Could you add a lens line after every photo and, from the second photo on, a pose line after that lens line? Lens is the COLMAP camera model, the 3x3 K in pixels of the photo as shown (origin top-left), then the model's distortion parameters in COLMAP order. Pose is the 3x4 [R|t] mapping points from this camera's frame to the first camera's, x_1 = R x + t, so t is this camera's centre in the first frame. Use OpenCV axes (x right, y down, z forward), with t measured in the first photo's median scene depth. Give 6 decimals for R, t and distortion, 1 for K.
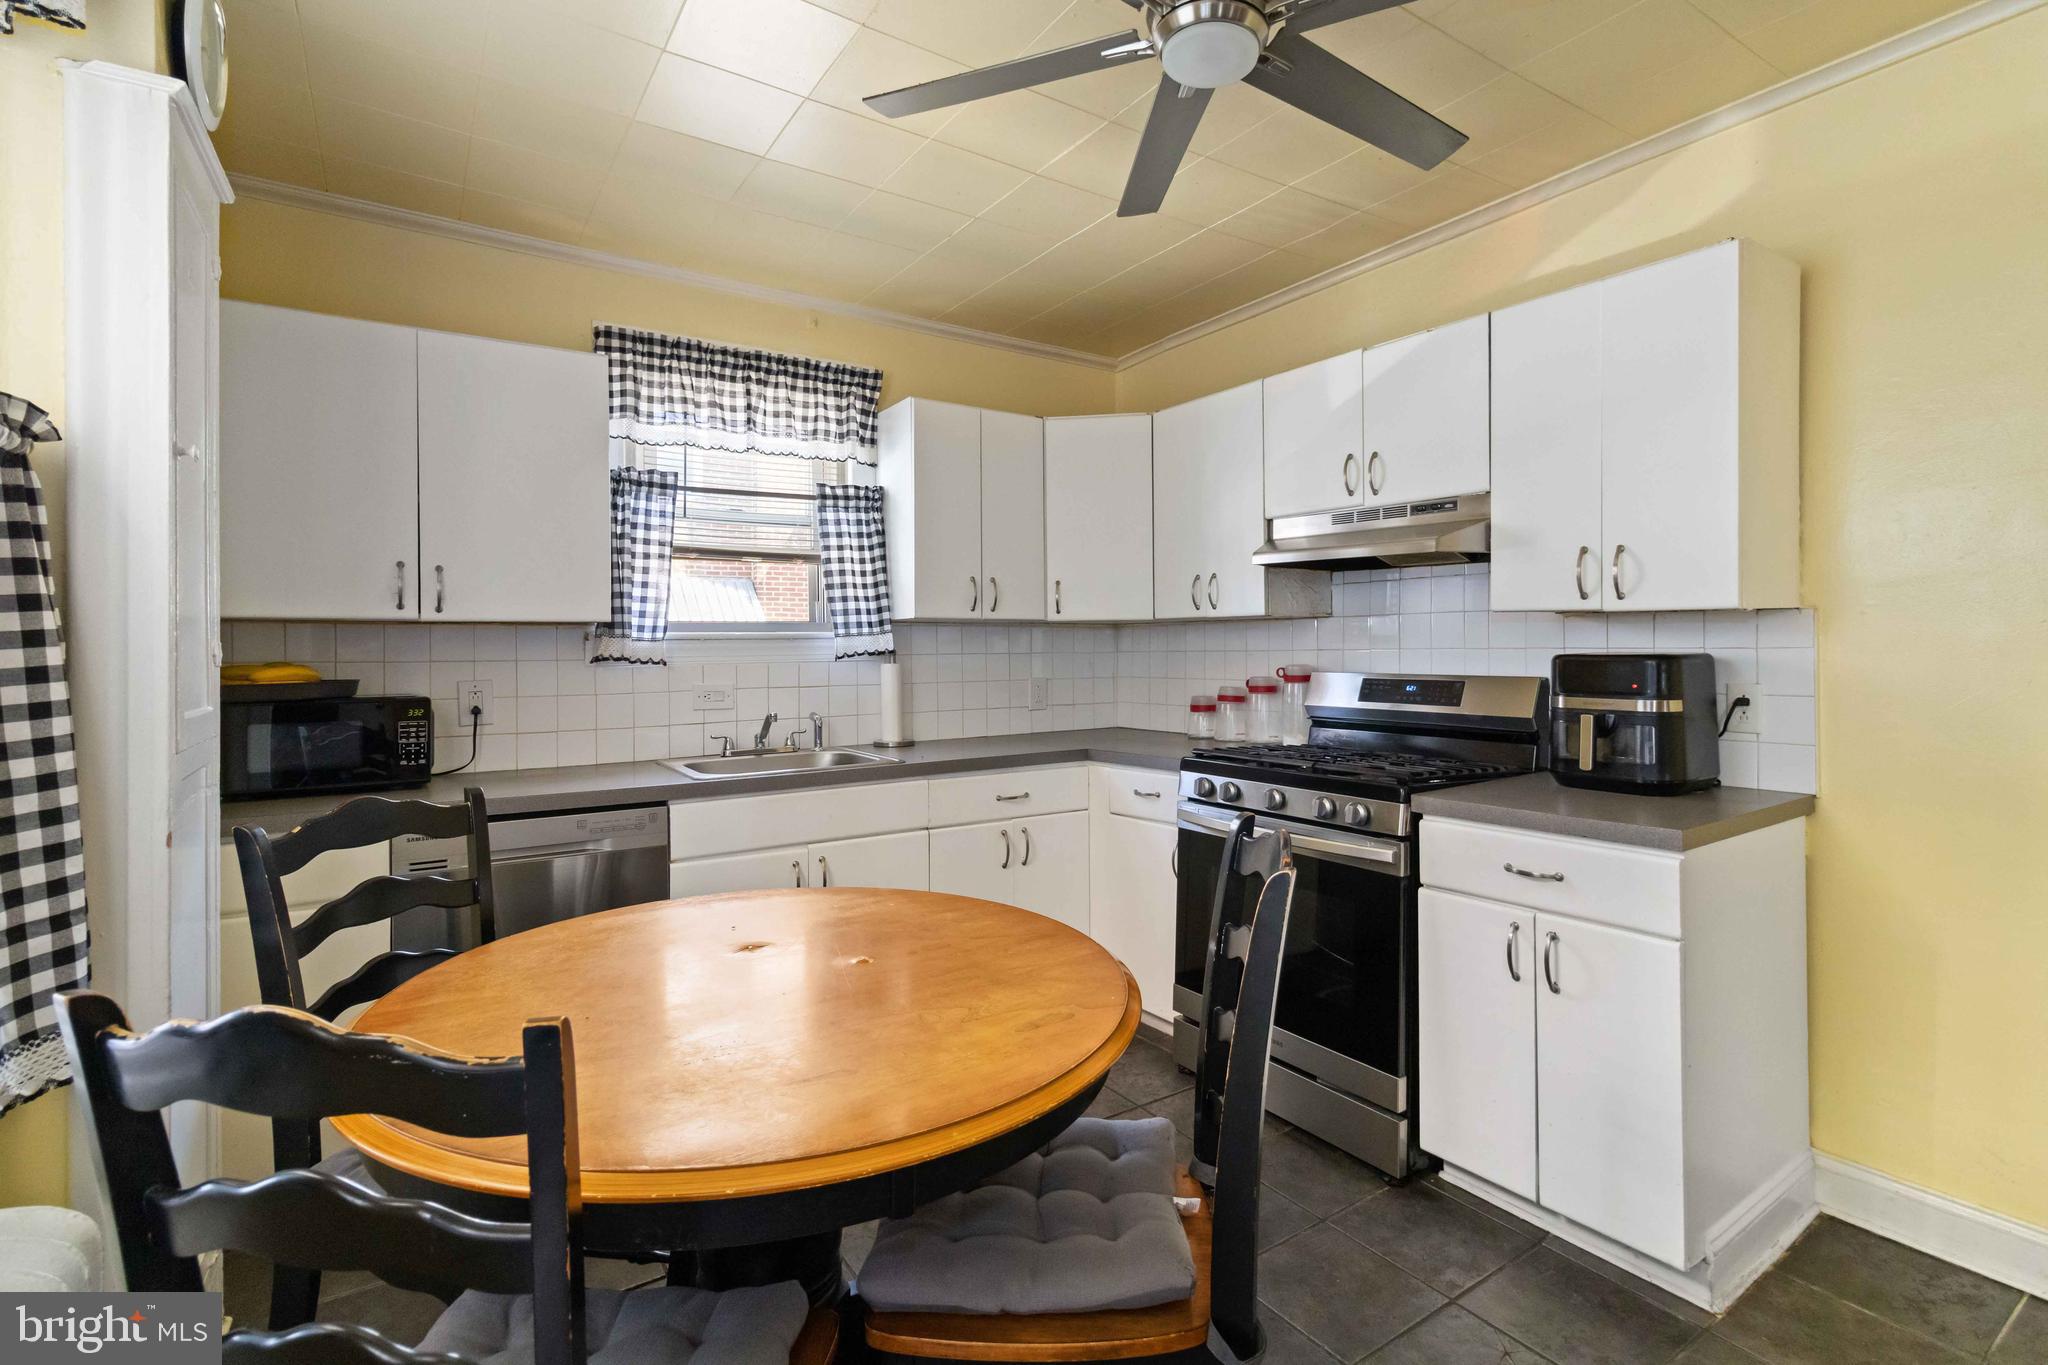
lens RADIAL K [[957.0, 0, 1068.0], [0, 957.0, 647.9], [0, 0, 1]] dist [0.003929, 0.000440]
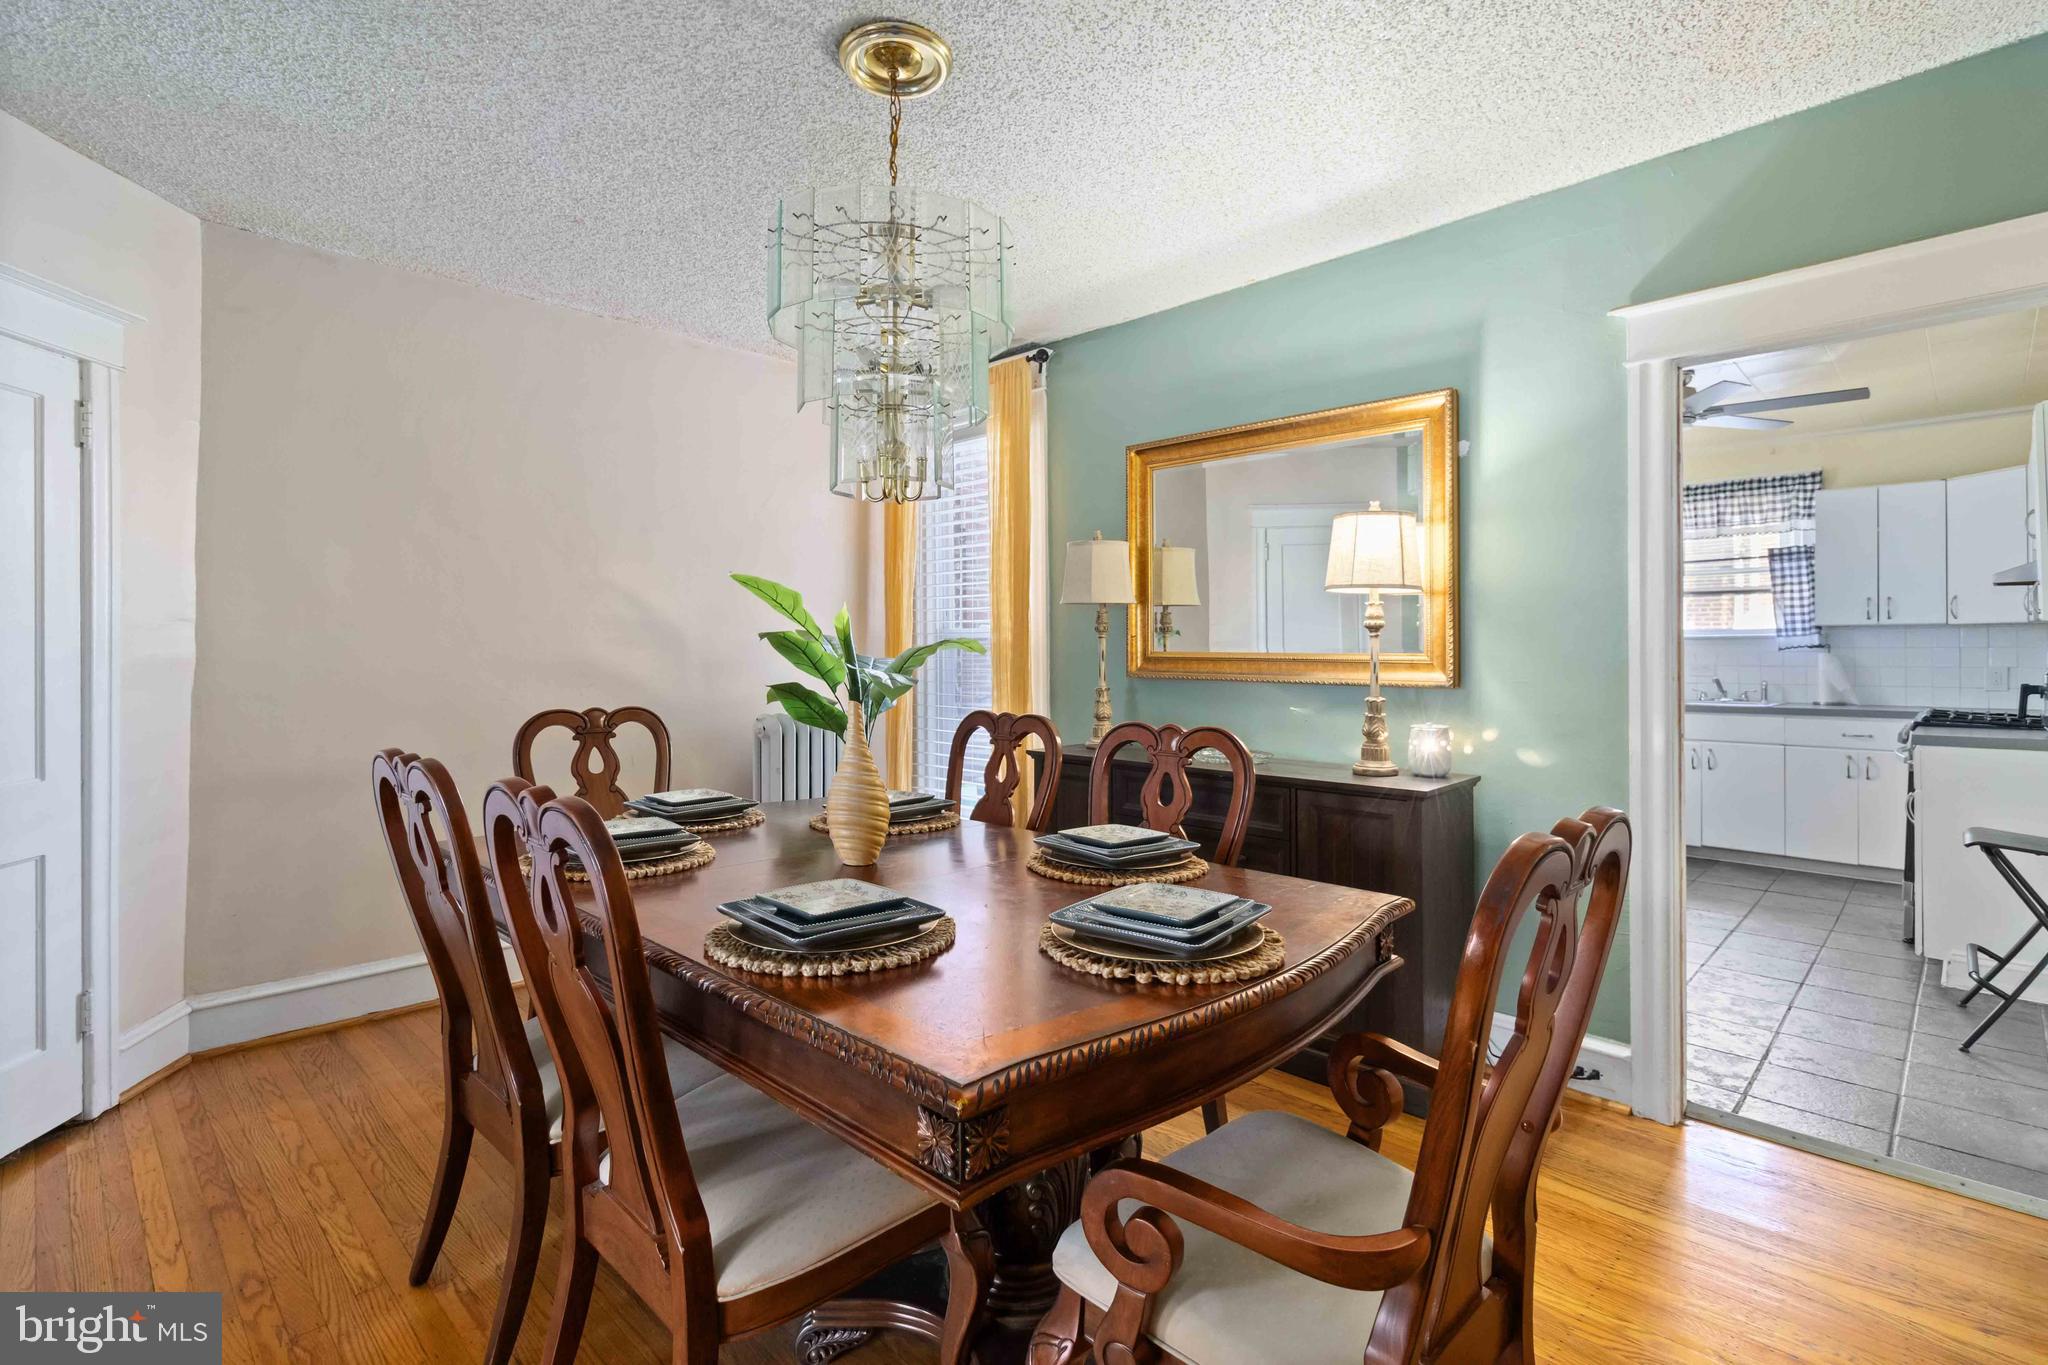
lens RADIAL K [[957.0, 0, 1050.0], [0, 957.0, 646.7], [0, 0, 1]] dist [0.003929, 0.000440]
pose [[0.203228, 0.003269, -0.979126, 1.205216], [-0.000751, 0.999995, 0.003183, 0.001285], [0.979131, 0.000089, 0.203229, -0.635299]]
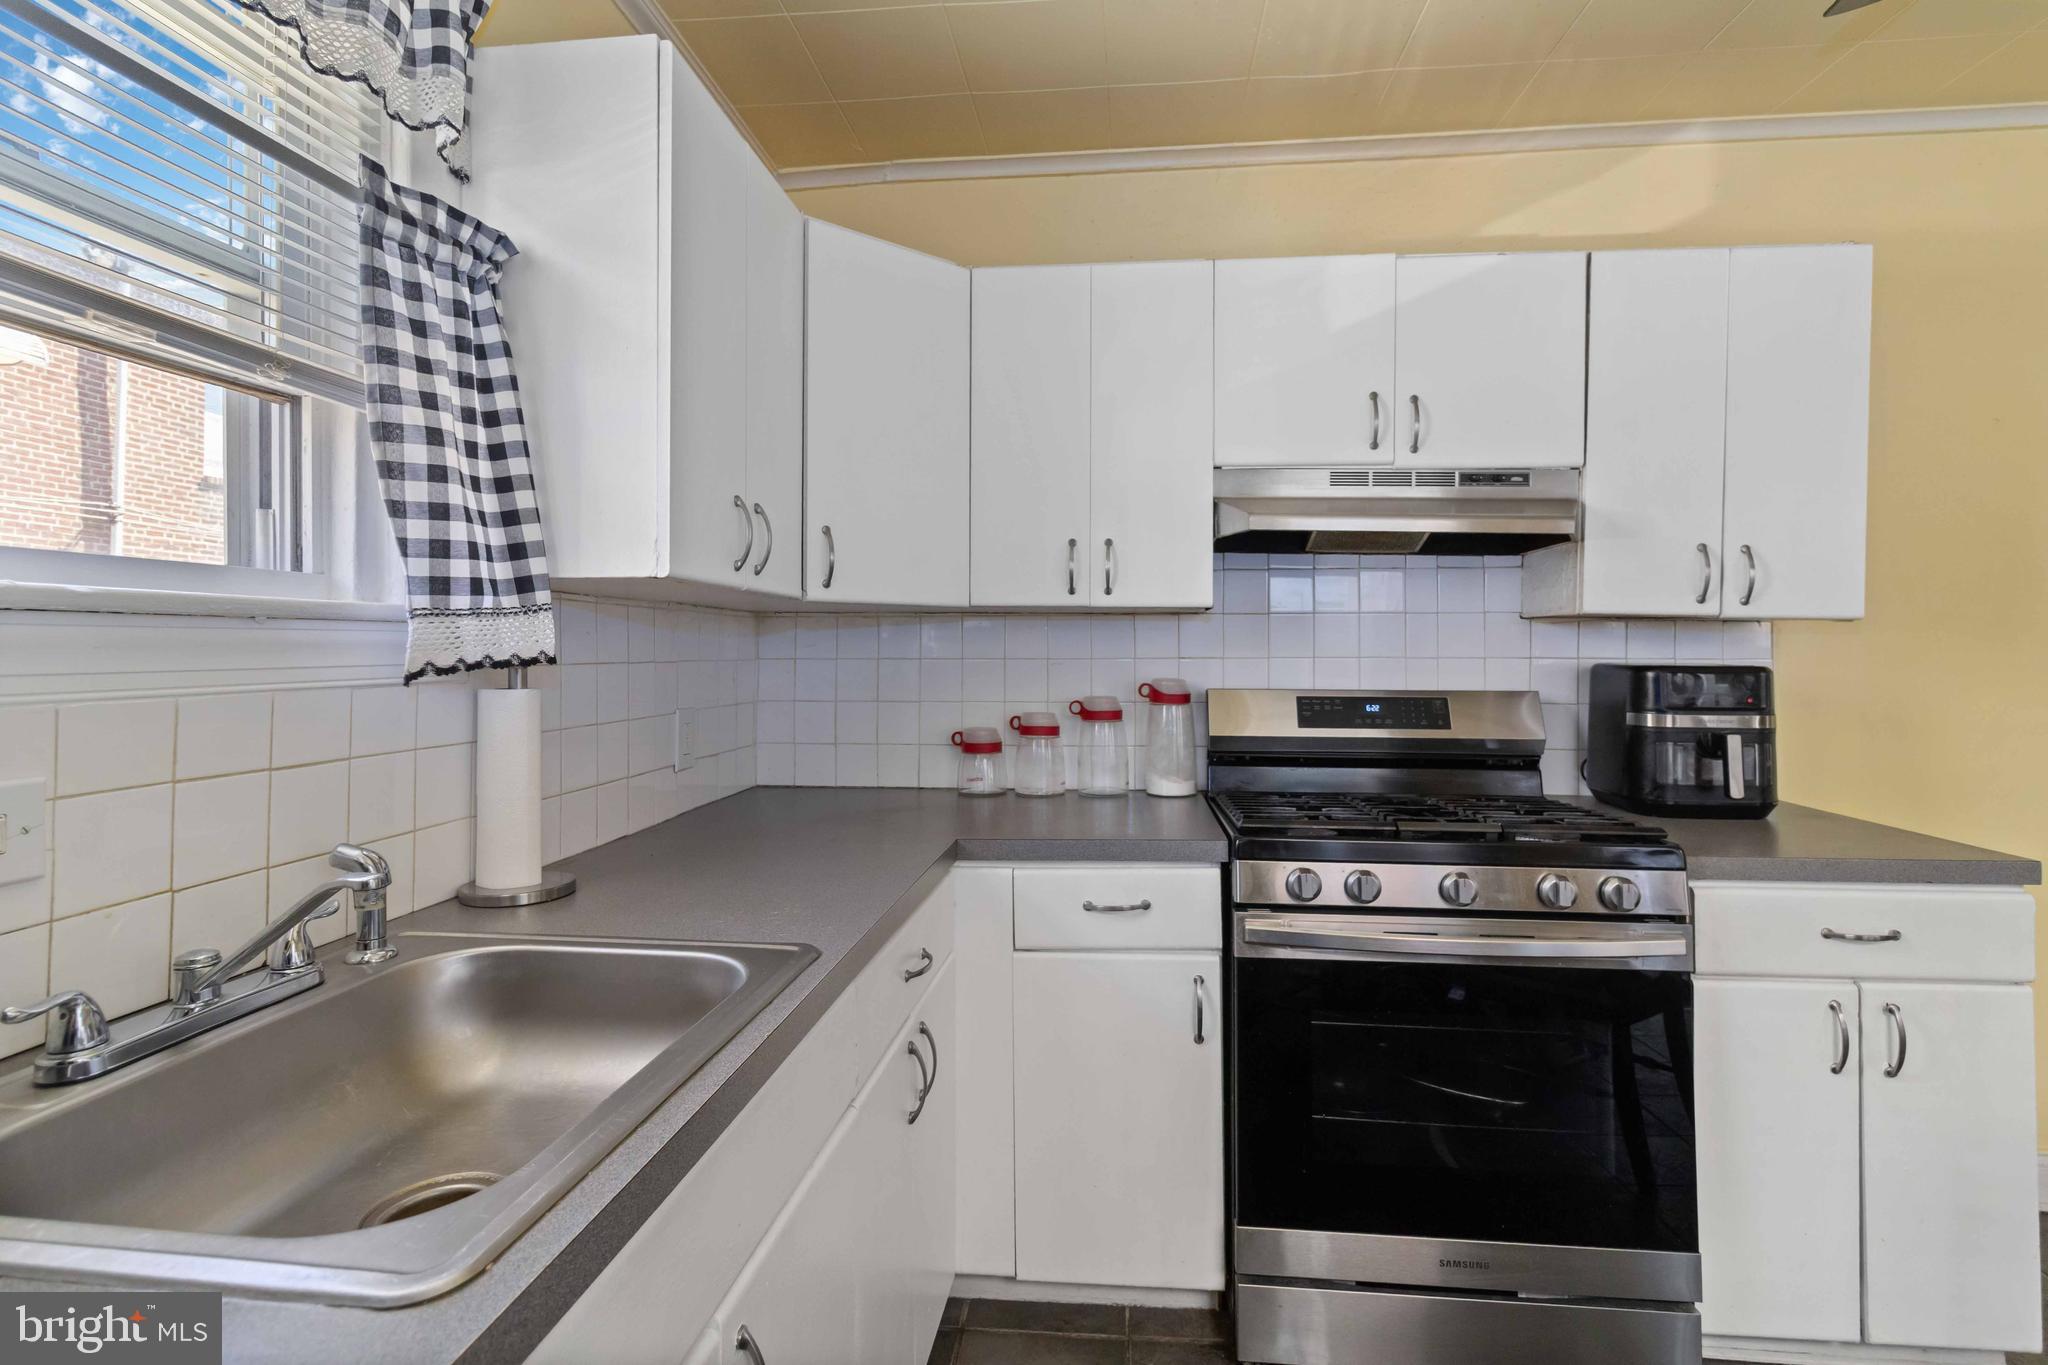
lens RADIAL K [[957.0, 0, 1009.4], [0, 957.0, 637.4], [0, 0, 1]] dist [0.003929, 0.000440]
pose [[0.650782, 0.018948, 0.759028, -0.379407], [-0.006705, 0.999793, -0.019209, 0.001276], [-0.759235, 0.007412, 0.650774, 0.633024]]
